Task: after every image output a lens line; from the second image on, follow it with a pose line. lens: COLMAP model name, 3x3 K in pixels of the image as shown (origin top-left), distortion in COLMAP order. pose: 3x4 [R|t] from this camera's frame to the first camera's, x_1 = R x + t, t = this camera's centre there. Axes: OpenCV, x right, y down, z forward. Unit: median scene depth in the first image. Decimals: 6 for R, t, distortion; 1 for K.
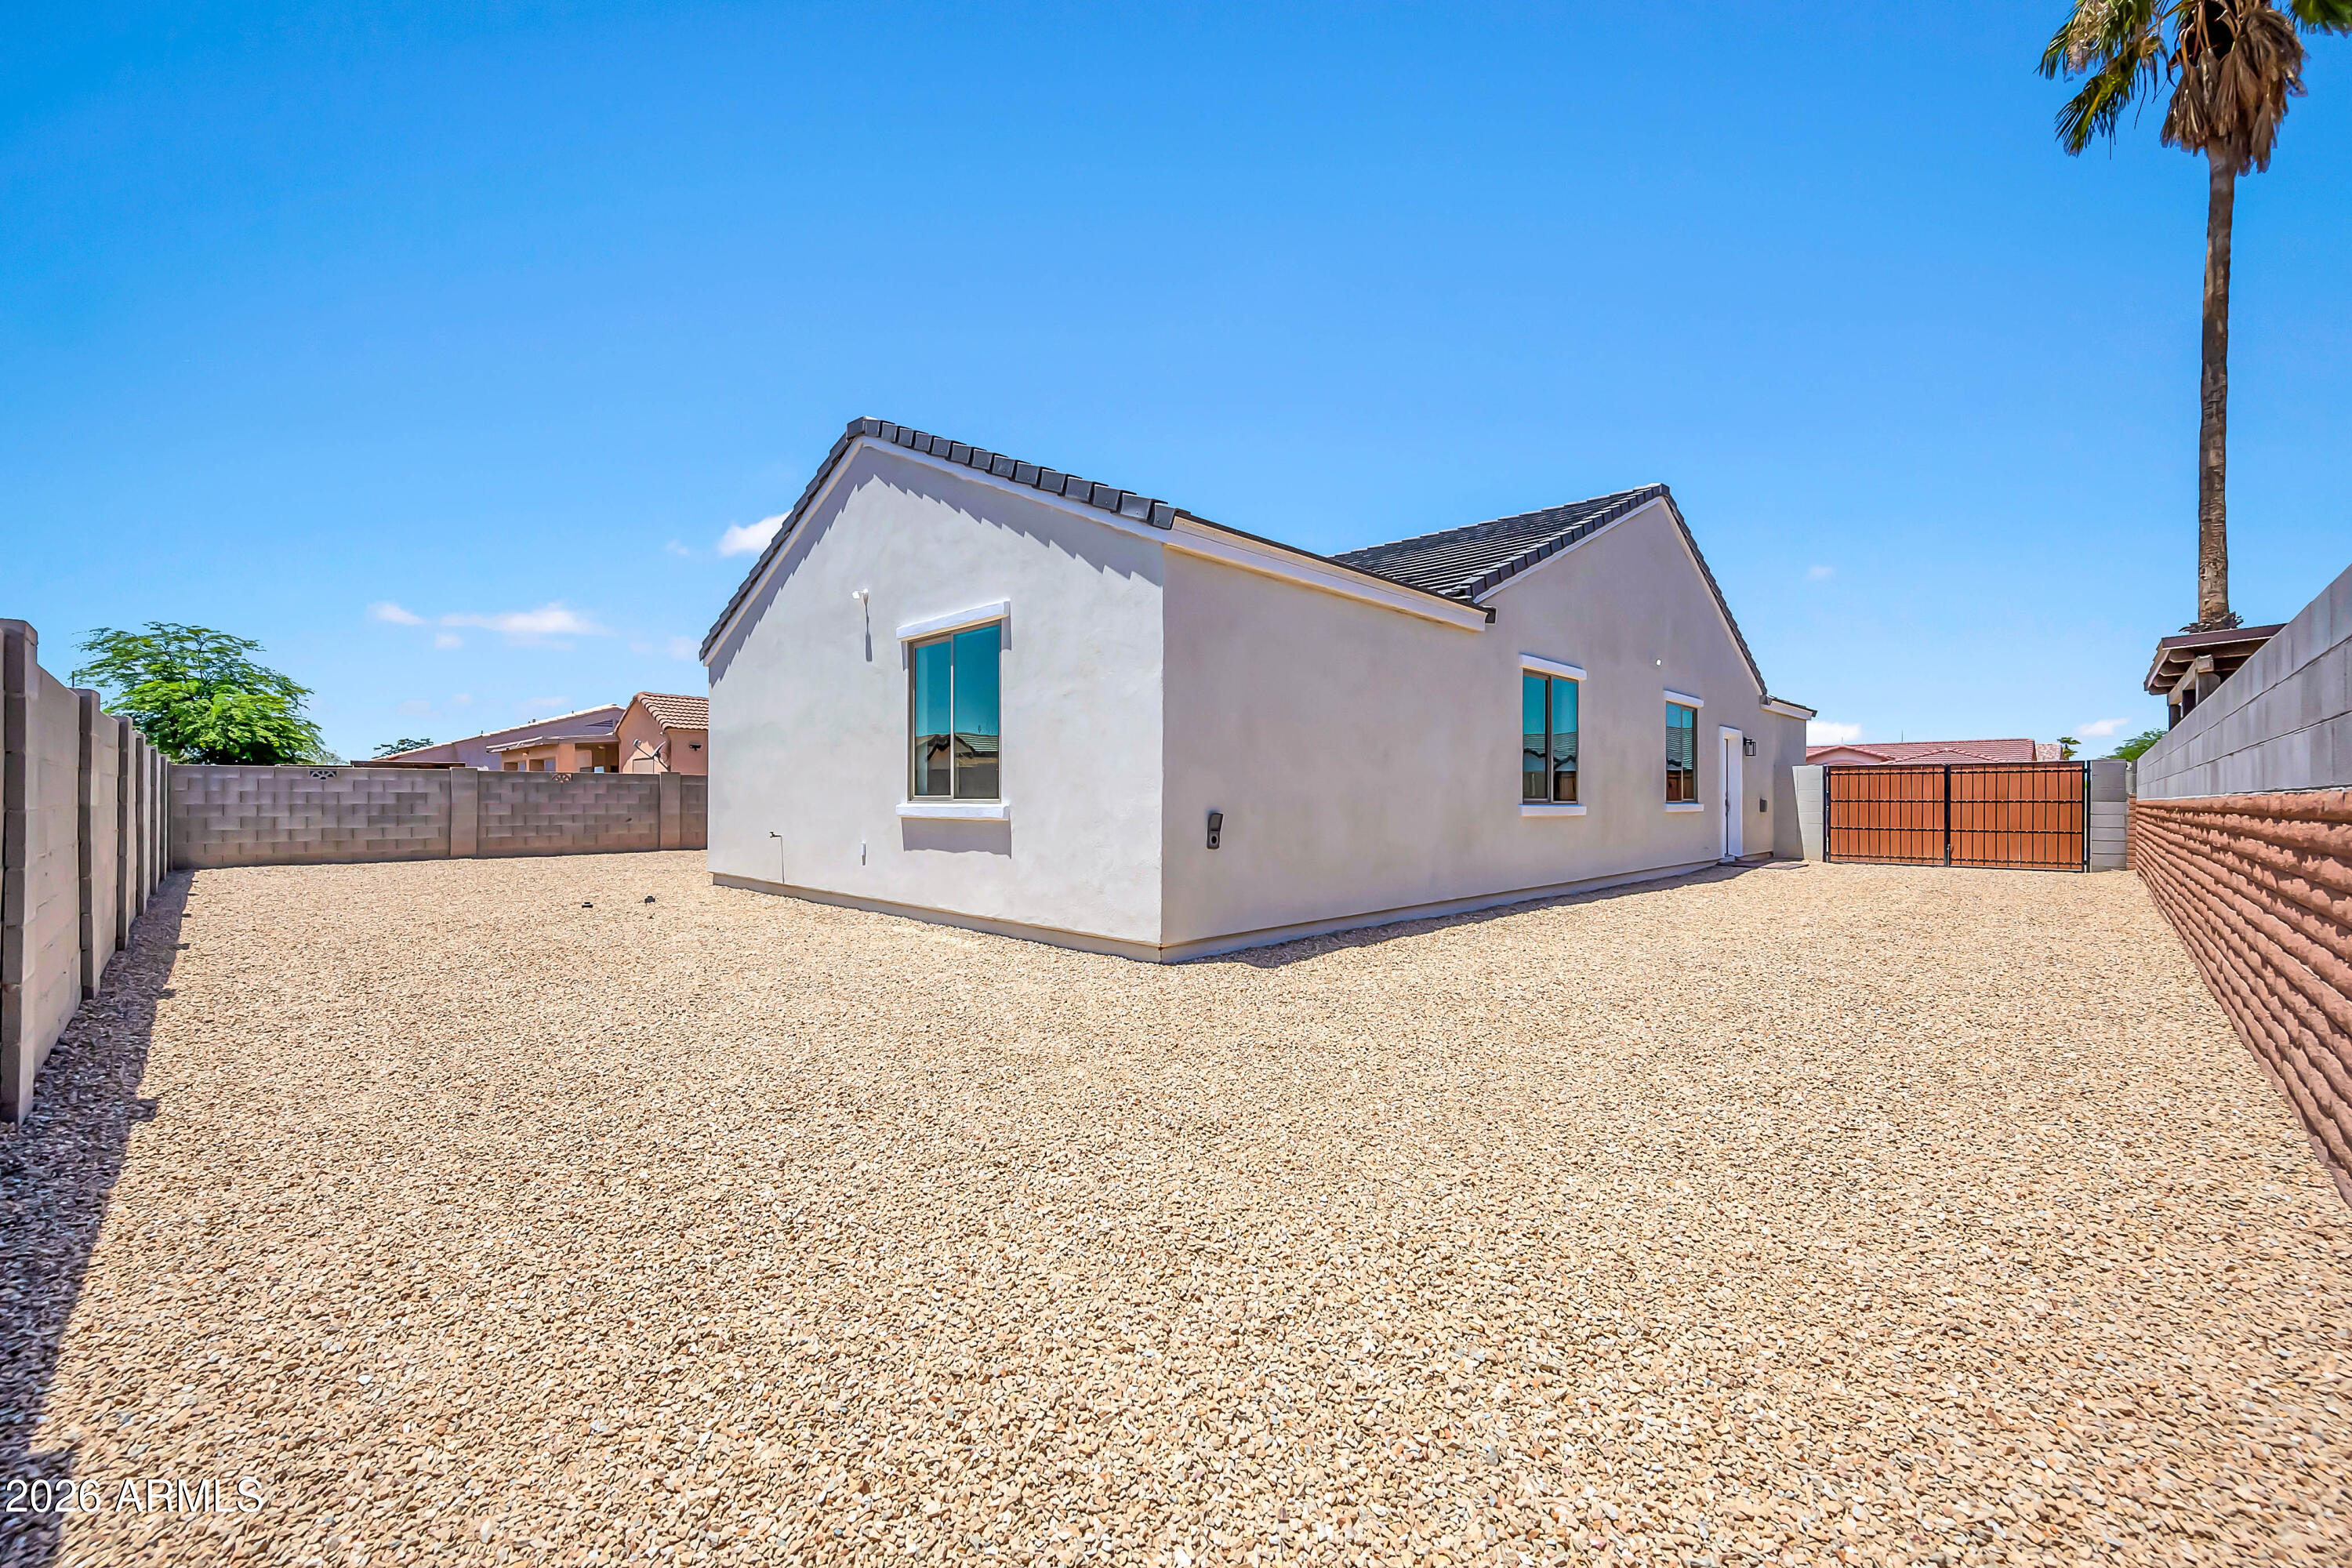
lens RADIAL K [[934.4, 0, 1173.3], [0, 934.4, 792.6], [0, 0, 1]] dist [0.003001, 0.000258]
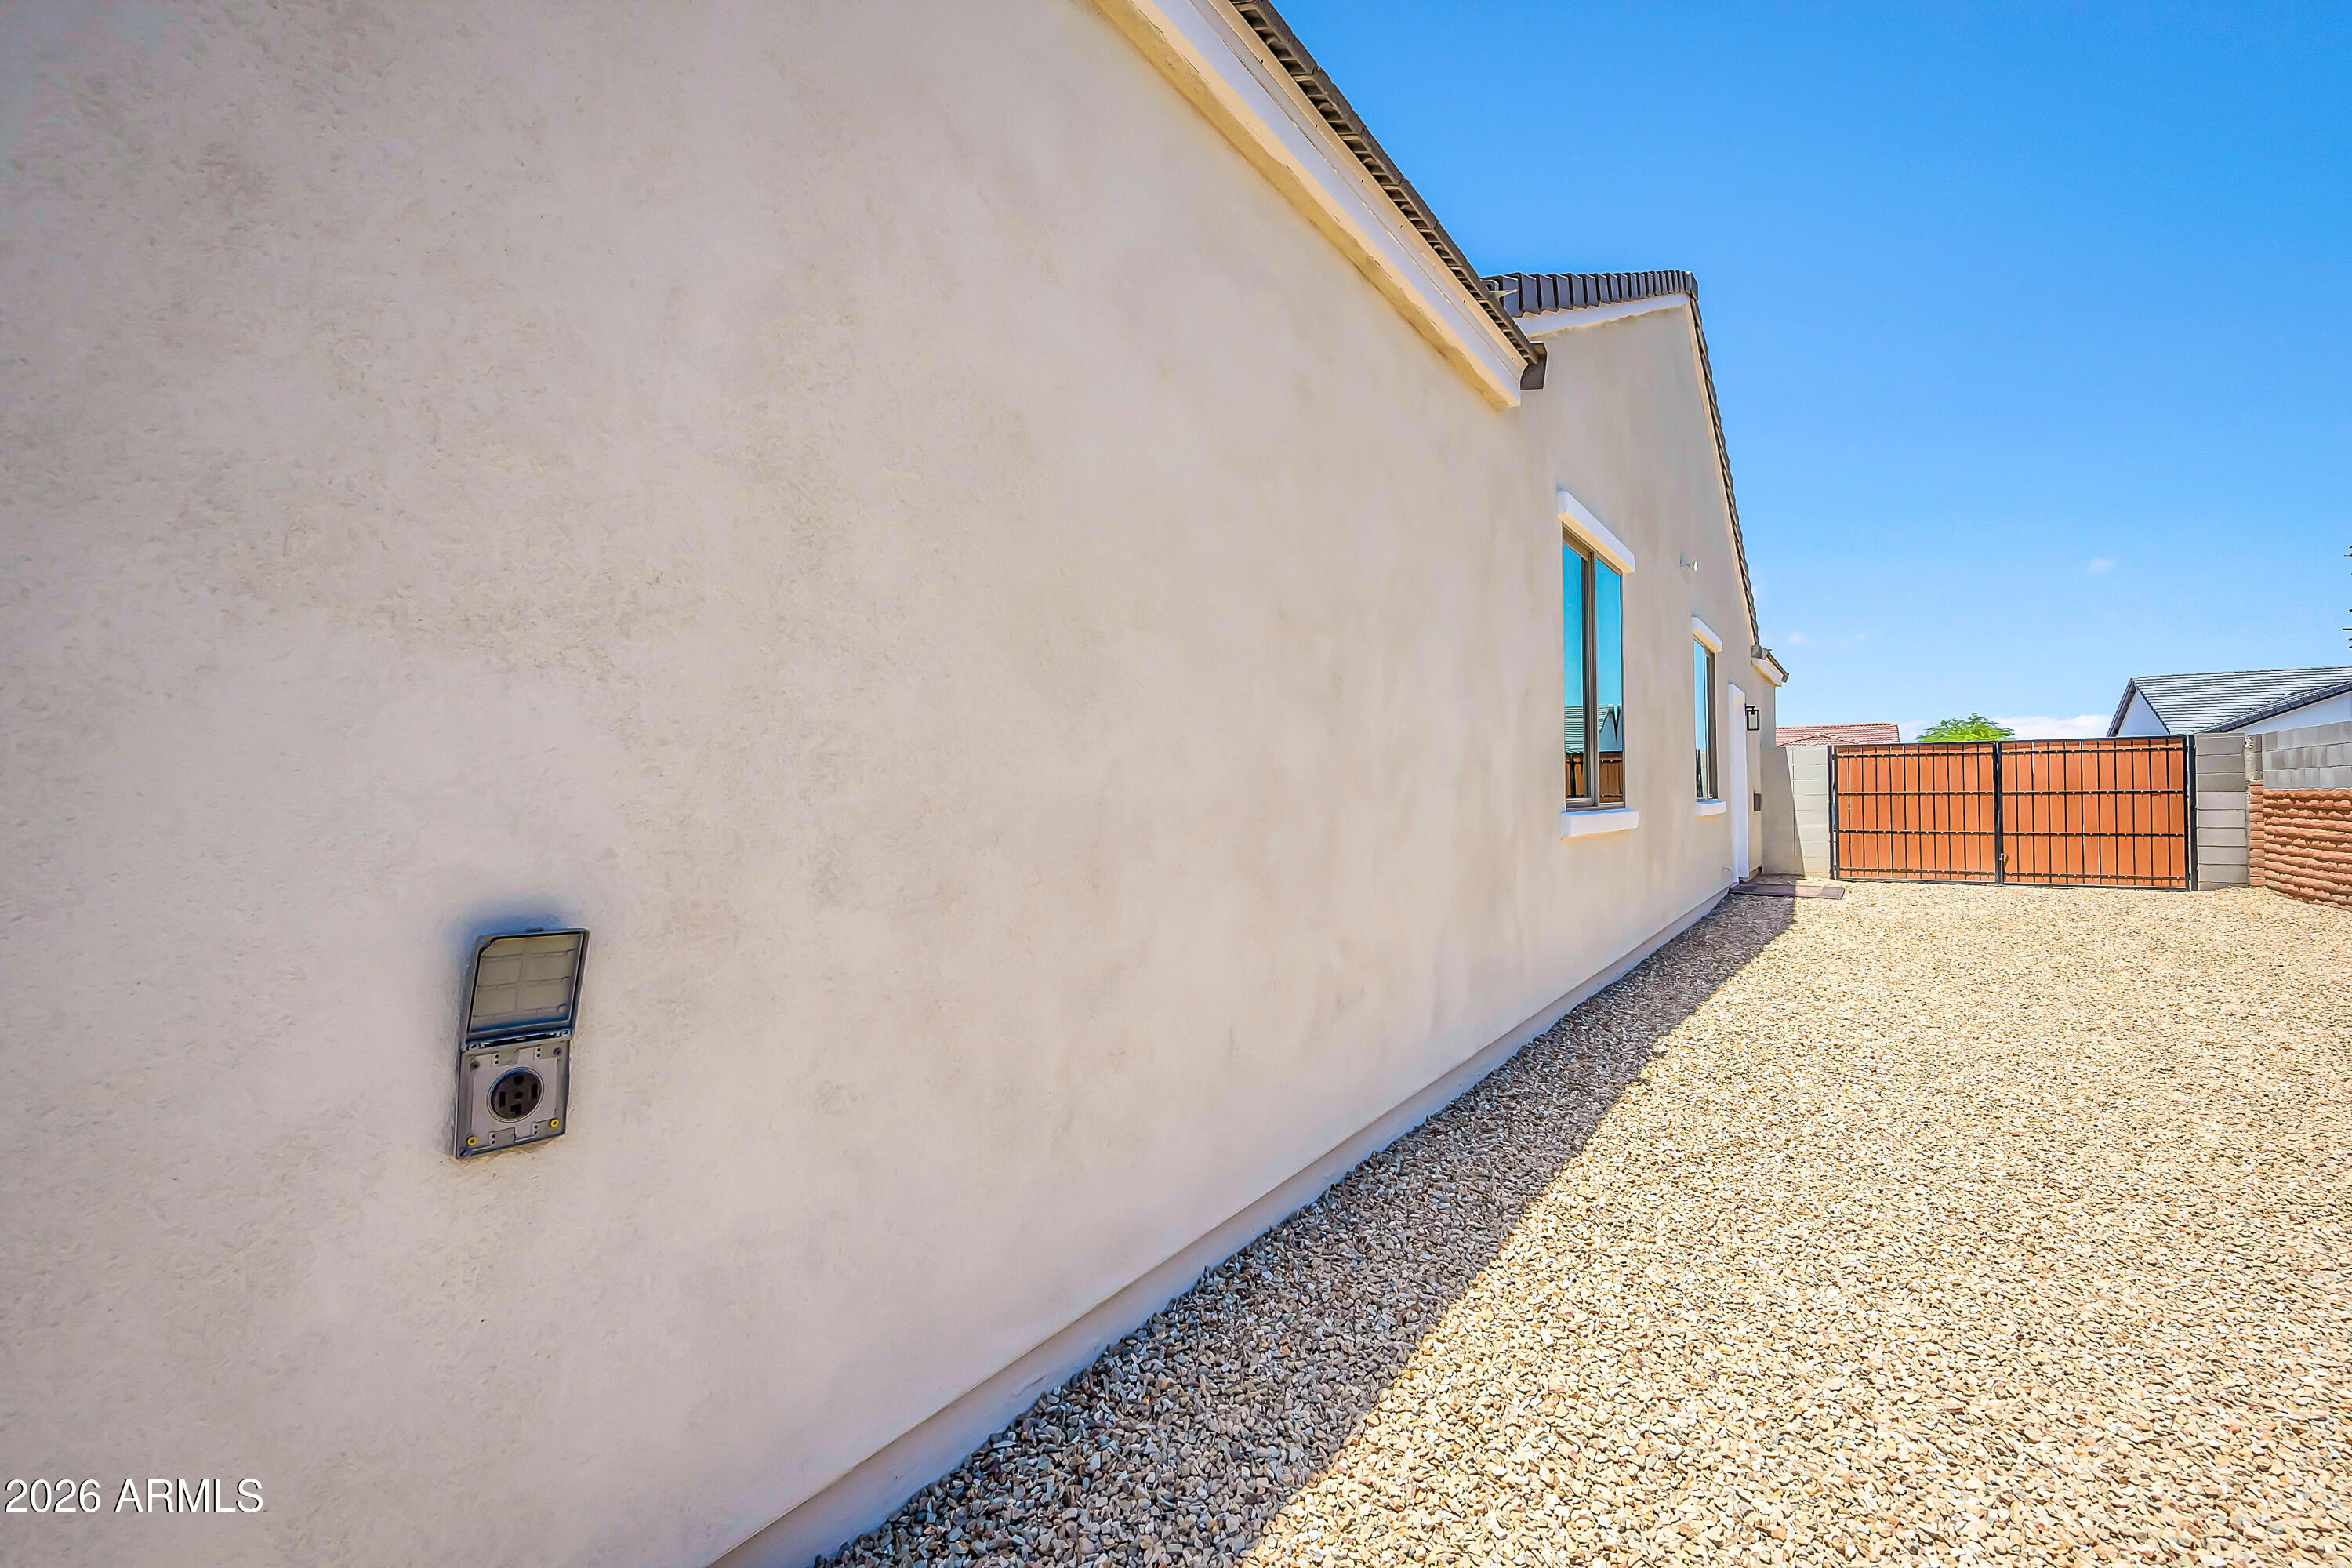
lens RADIAL K [[1075.2, 0, 1176.4], [0, 1075.2, 782.6], [0, 0, 1]] dist [0.000105, 0.000005]
pose [[0.980790, -0.007575, 0.194918, 0.048520], [0.008595, 0.999953, -0.004385, -0.000641], [-0.194876, 0.005976, 0.980810, 0.322417]]
